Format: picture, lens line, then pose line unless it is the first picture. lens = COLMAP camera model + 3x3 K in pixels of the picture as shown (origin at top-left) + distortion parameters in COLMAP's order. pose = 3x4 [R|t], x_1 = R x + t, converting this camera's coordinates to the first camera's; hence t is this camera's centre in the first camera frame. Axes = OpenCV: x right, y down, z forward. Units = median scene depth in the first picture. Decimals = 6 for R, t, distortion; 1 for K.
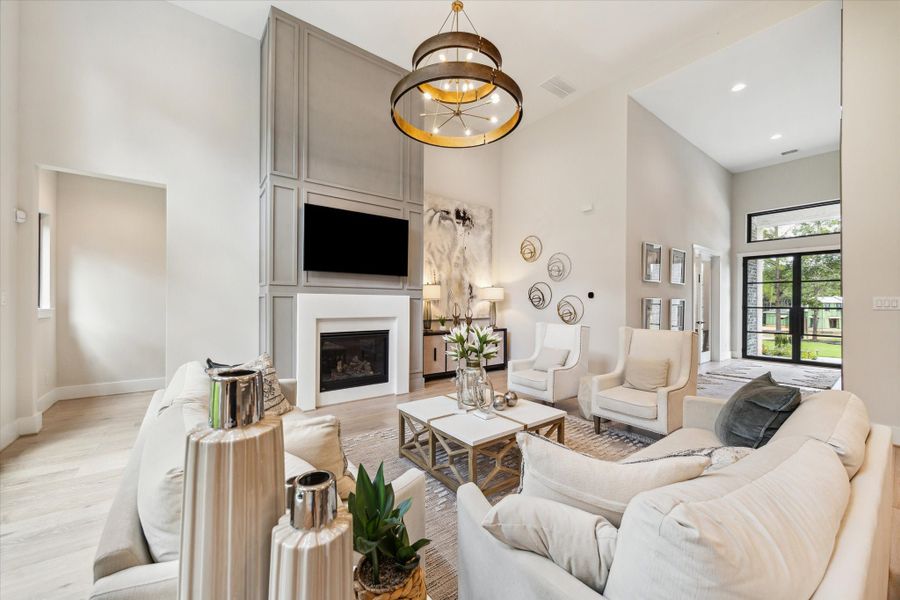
lens RADIAL K [[344.0, 0, 453.8], [0, 344.0, 297.6], [0, 0, 1]] dist [-0.000451, 0.000007]
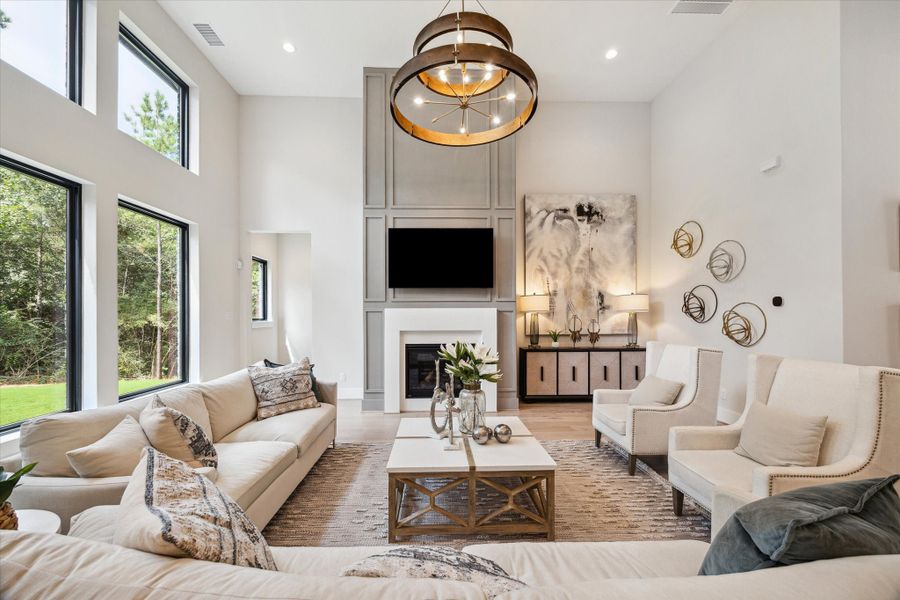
lens RADIAL K [[351.1, 0, 448.7], [0, 351.1, 309.1], [0, 0, 1]] dist [-0.002545, -0.000173]
pose [[0.812480, -0.018537, -0.582695, 0.262479], [0.016707, 0.999824, -0.008511, 0.002283], [0.582750, -0.002820, 0.812646, 0.119277]]
